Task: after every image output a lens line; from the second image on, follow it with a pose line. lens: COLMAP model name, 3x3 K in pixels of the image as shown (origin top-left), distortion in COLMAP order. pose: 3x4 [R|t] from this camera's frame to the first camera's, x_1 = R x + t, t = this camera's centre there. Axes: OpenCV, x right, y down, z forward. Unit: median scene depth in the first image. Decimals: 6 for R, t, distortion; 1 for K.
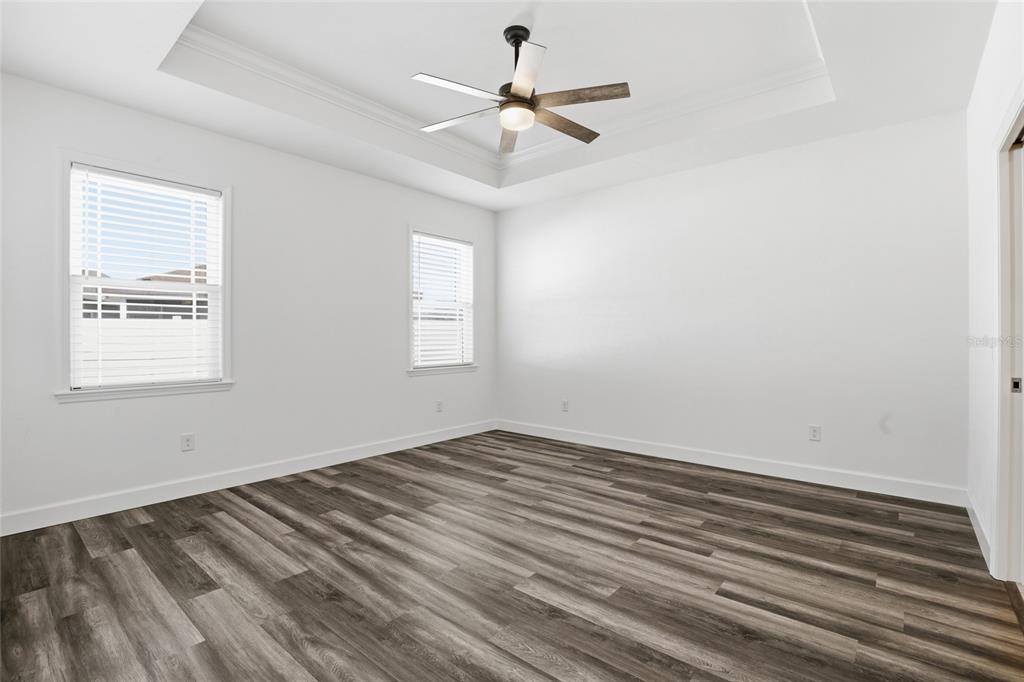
lens RADIAL K [[472.3, 0, 512.1], [0, 472.3, 338.2], [0, 0, 1]] dist [-0.037185, 0.005716]
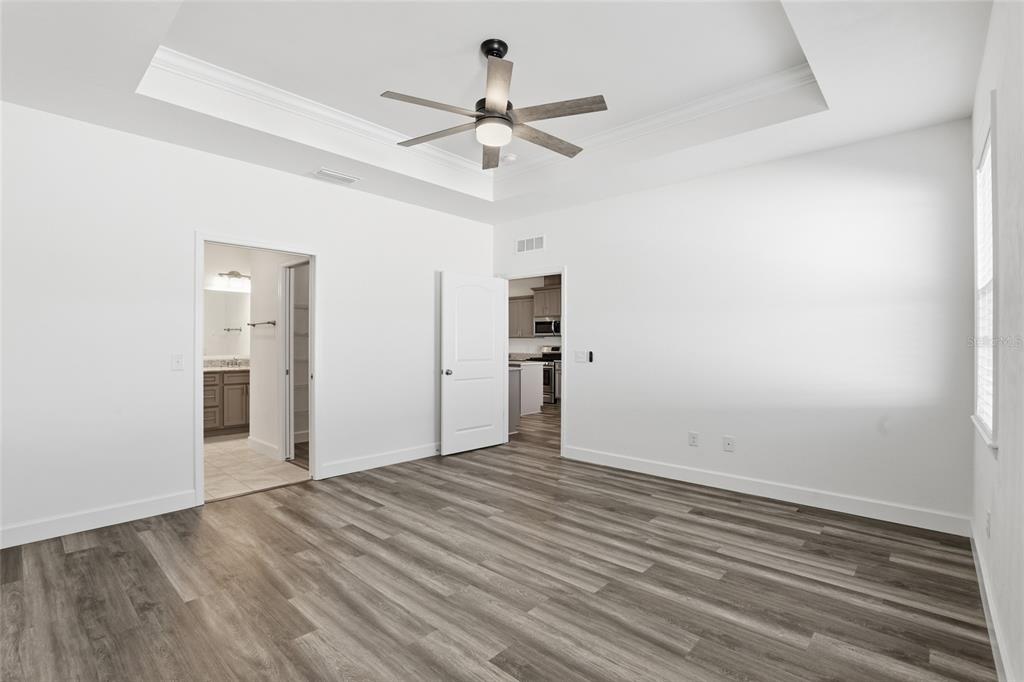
lens RADIAL K [[472.3, 0, 513.0], [0, 472.3, 342.4], [0, 0, 1]] dist [-0.037185, 0.005716]
pose [[-0.999455, -0.001321, 0.032999, -0.065647], [-0.001268, 0.999998, 0.001606, -0.038133], [-0.033001, 0.001563, -0.999454, 2.119216]]
